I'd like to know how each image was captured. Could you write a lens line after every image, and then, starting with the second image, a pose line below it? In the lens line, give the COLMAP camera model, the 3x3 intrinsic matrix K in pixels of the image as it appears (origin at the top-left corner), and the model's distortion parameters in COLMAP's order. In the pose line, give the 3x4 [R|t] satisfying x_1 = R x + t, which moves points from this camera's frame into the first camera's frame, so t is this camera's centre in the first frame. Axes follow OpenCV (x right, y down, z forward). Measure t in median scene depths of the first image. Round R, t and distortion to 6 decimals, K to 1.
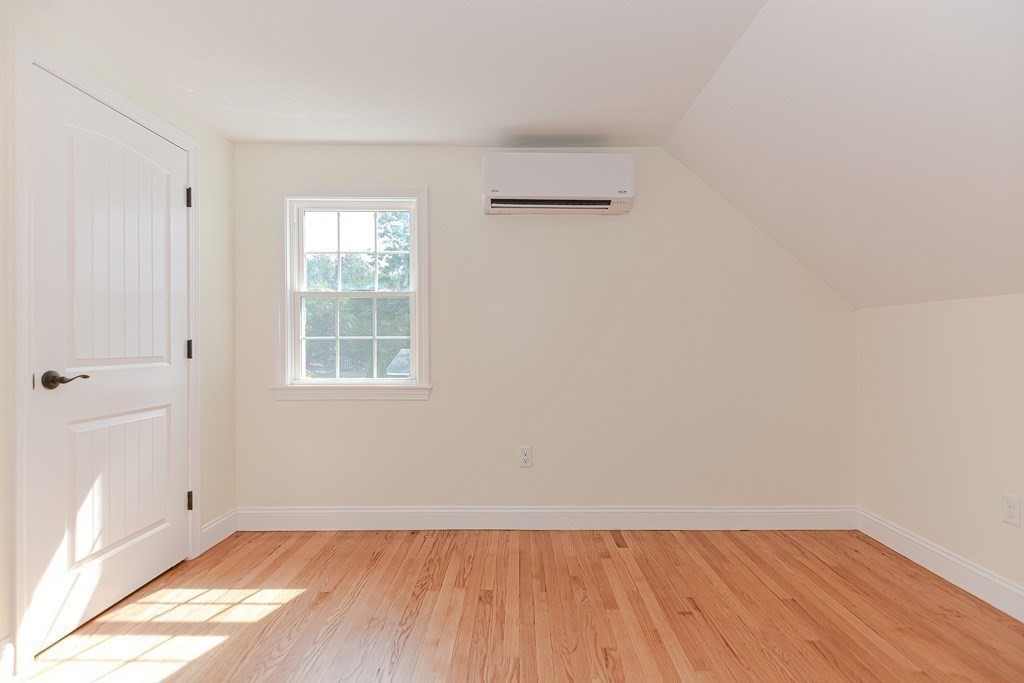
lens RADIAL K [[495.4, 0, 516.1], [0, 495.4, 346.7], [0, 0, 1]] dist [0.009528, -0.000713]
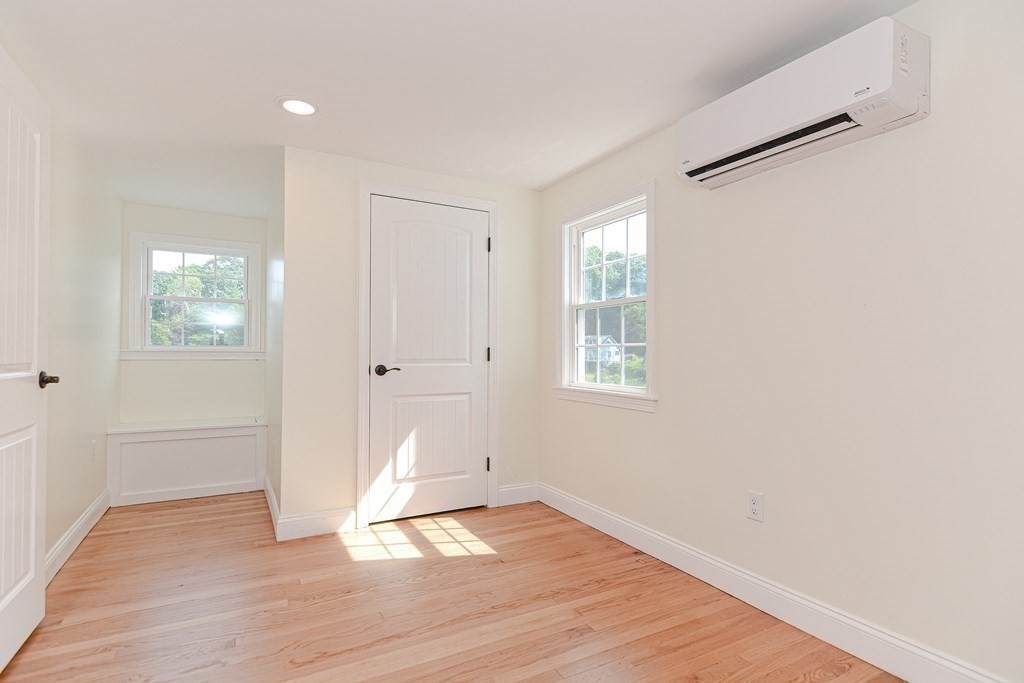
lens RADIAL K [[495.4, 0, 516.1], [0, 495.4, 346.7], [0, 0, 1]] dist [0.009528, -0.000713]
pose [[0.485865, -0.005745, -0.874015, 0.582077], [-0.009546, 0.999884, -0.011878, -0.000138], [0.873982, 0.014114, 0.485754, 0.394679]]
